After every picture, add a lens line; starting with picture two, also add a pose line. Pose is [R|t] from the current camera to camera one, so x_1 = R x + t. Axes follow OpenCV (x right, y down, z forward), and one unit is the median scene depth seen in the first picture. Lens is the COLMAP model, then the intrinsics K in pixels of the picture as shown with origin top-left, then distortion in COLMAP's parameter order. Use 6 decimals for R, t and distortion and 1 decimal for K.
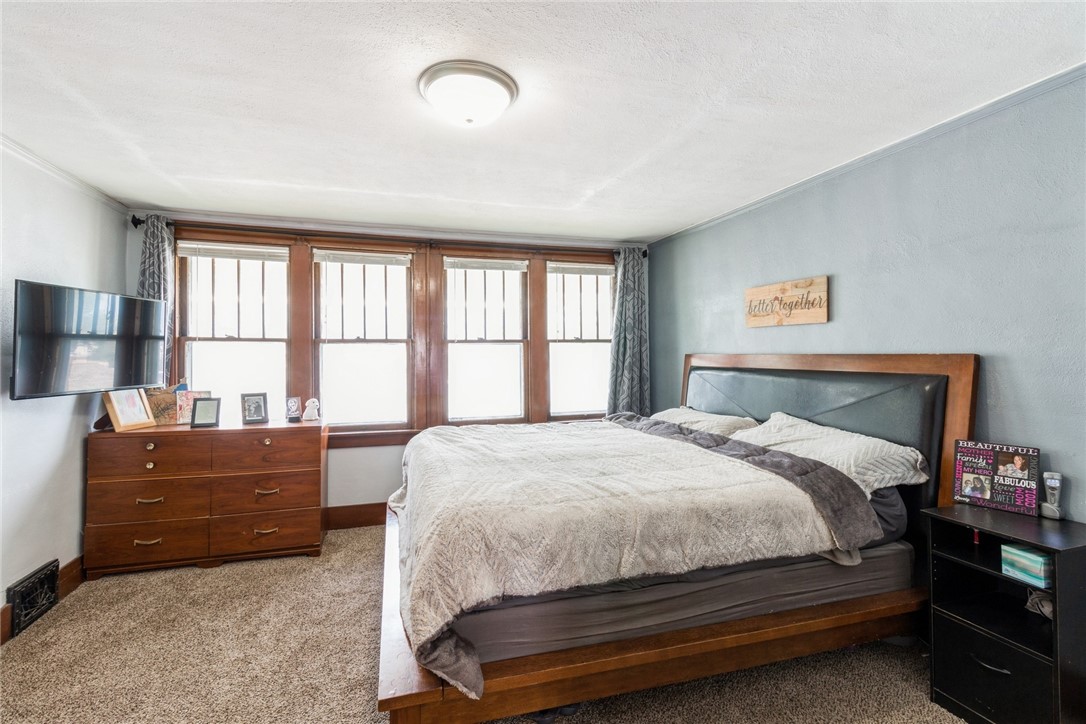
lens RADIAL K [[497.7, 0, 544.0], [0, 497.7, 355.5], [0, 0, 1]] dist [0.003638, 0.000028]
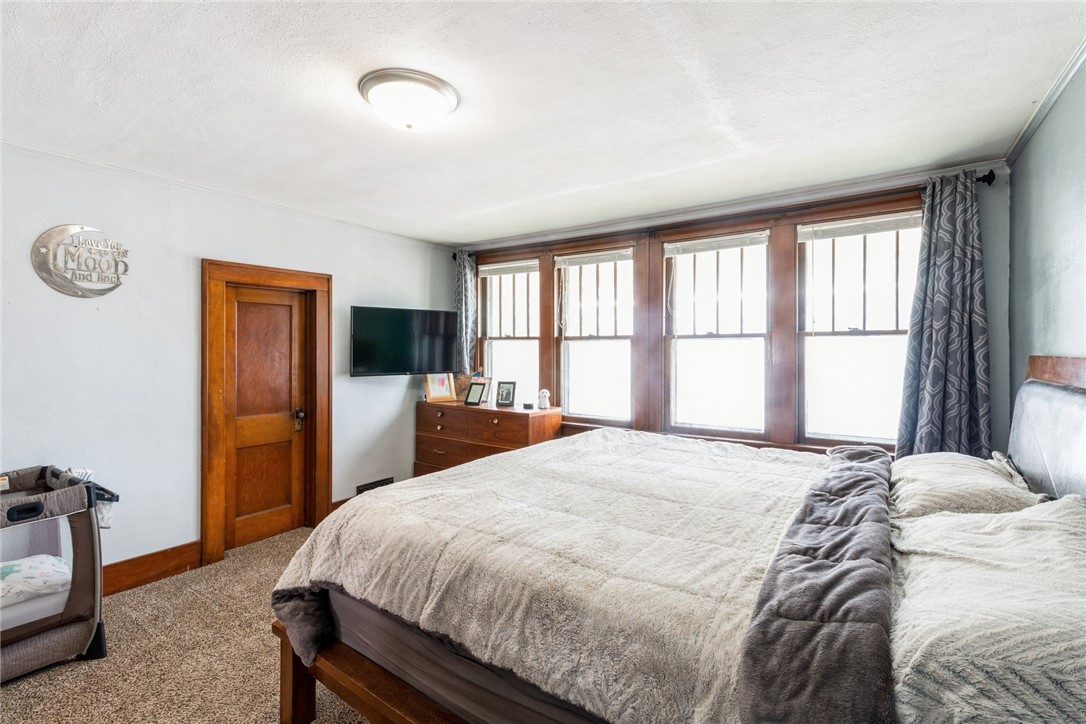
lens RADIAL K [[497.7, 0, 543.1], [0, 497.7, 354.9], [0, 0, 1]] dist [0.003638, 0.000028]
pose [[0.610747, 0.014822, -0.791687, 0.416758], [-0.005264, 0.999879, 0.014660, -0.008673], [0.791808, -0.004786, 0.610751, 0.292583]]
